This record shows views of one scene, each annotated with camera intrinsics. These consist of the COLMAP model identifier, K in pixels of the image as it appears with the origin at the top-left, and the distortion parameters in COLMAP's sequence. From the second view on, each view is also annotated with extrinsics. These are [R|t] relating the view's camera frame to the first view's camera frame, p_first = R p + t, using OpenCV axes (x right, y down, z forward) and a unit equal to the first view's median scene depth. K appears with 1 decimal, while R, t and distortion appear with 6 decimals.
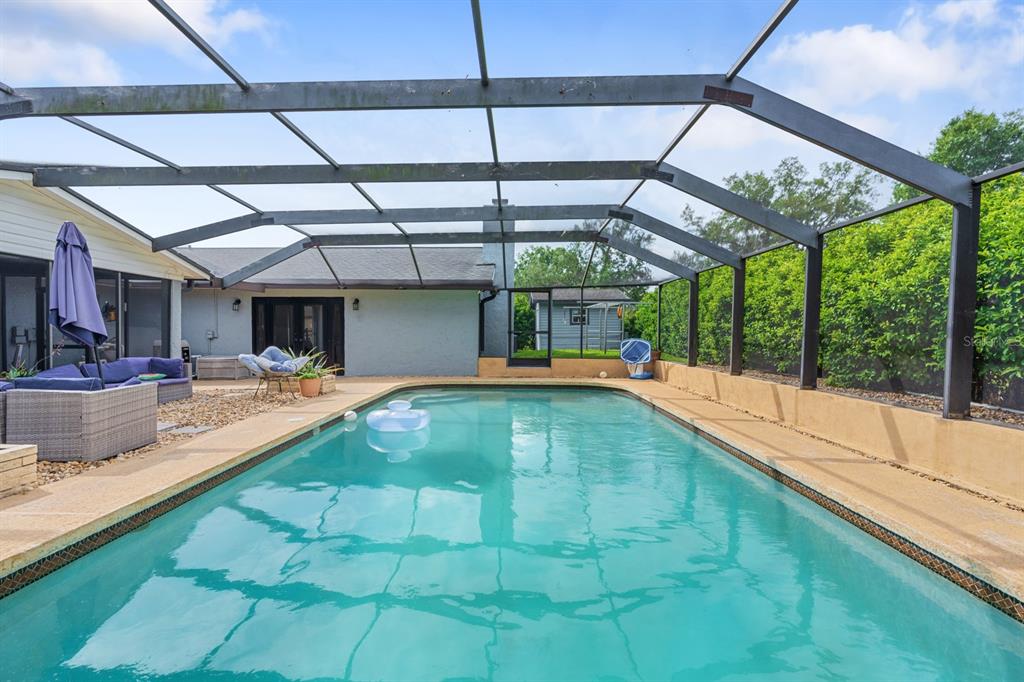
lens RADIAL K [[465.6, 0, 509.7], [0, 465.6, 336.1], [0, 0, 1]] dist [-0.011830, 0.000762]
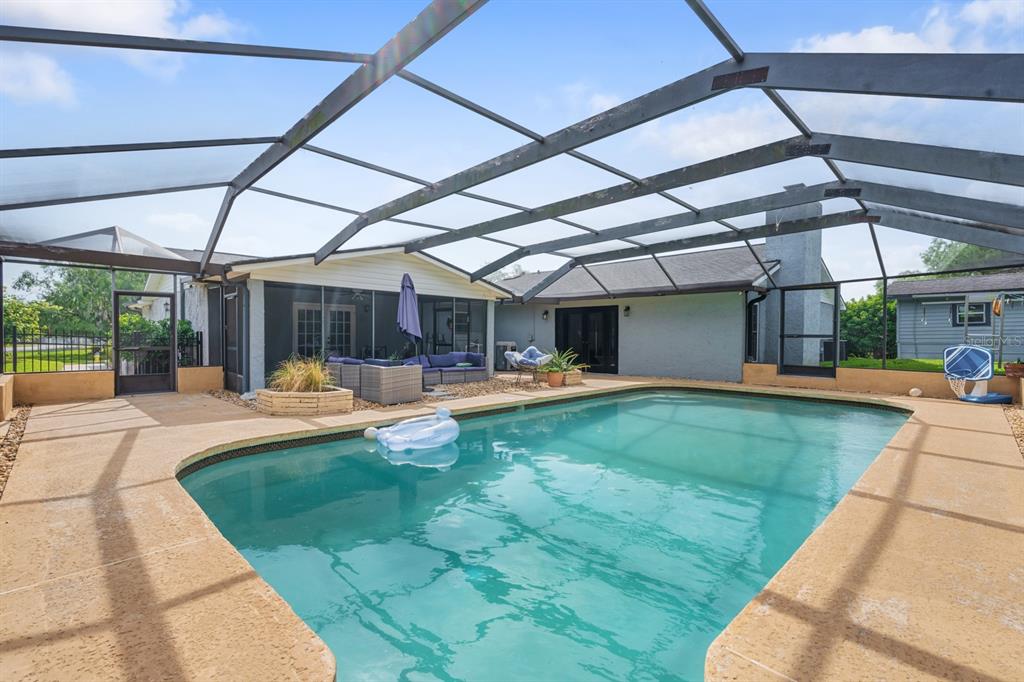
lens RADIAL K [[465.6, 0, 513.0], [0, 465.6, 347.2], [0, 0, 1]] dist [-0.011830, 0.000762]
pose [[0.711685, 0.016970, -0.702294, 0.305183], [-0.006150, 0.999820, 0.017926, 0.000455], [0.702472, -0.008439, 0.711661, 0.008910]]
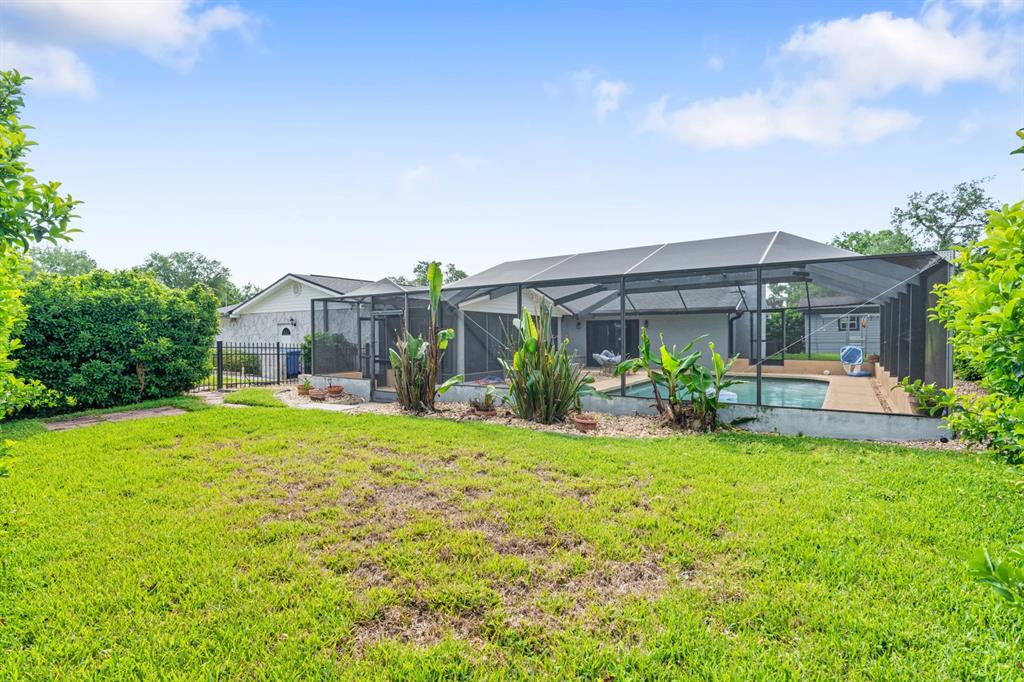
lens RADIAL K [[512.4, 0, 516.4], [0, 512.4, 336.5], [0, 0, 1]] dist [-0.006650, -0.000654]
pose [[0.844909, -0.005233, -0.534885, 0.274371], [0.005735, 0.999983, -0.000725, -0.029556], [0.534879, -0.002455, 0.844925, -0.852527]]
